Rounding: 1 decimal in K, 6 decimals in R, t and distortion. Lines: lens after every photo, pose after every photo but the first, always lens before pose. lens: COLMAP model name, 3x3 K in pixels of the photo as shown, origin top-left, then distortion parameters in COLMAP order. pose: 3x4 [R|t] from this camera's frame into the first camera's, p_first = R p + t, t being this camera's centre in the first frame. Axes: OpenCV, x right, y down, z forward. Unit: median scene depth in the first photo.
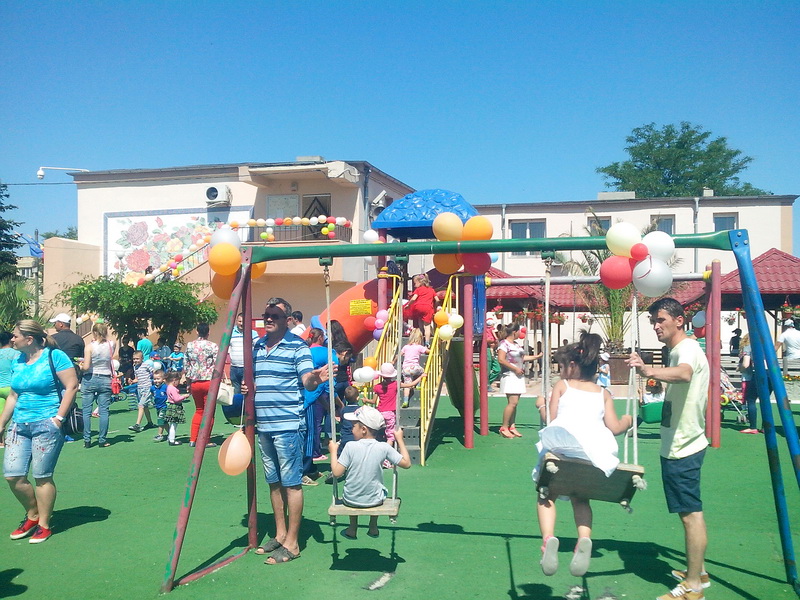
lens RADIAL K [[787.3, 0, 400.1], [0, 787.3, 298.6], [0, 0, 1]] dist [0.071419, 0.000000]
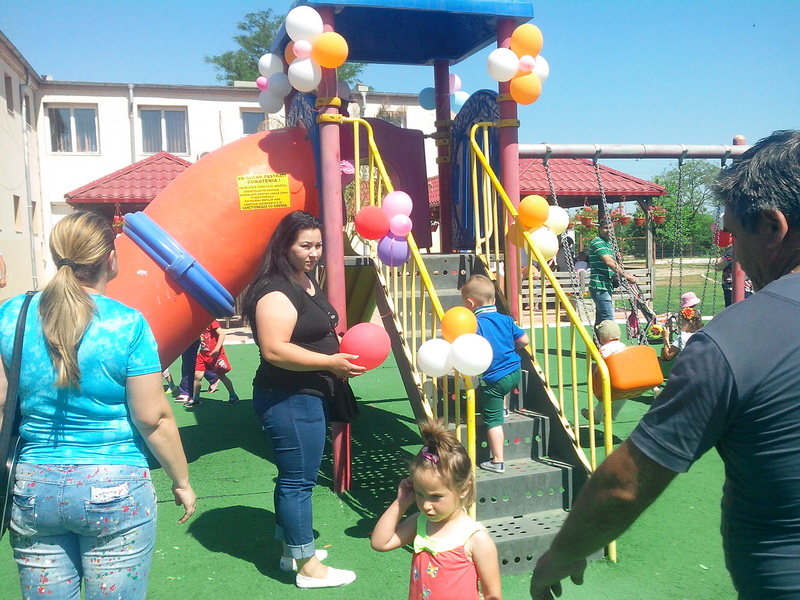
lens RADIAL K [[787.3, 0, 400.1], [0, 787.3, 302.1], [0, 0, 1]] dist [0.071419, 0.000000]
pose [[0.852154, -0.078250, 0.517407, -0.065942], [0.019148, 0.992757, 0.118604, 0.005920], [-0.522940, -0.091162, 0.847481, 0.171824]]
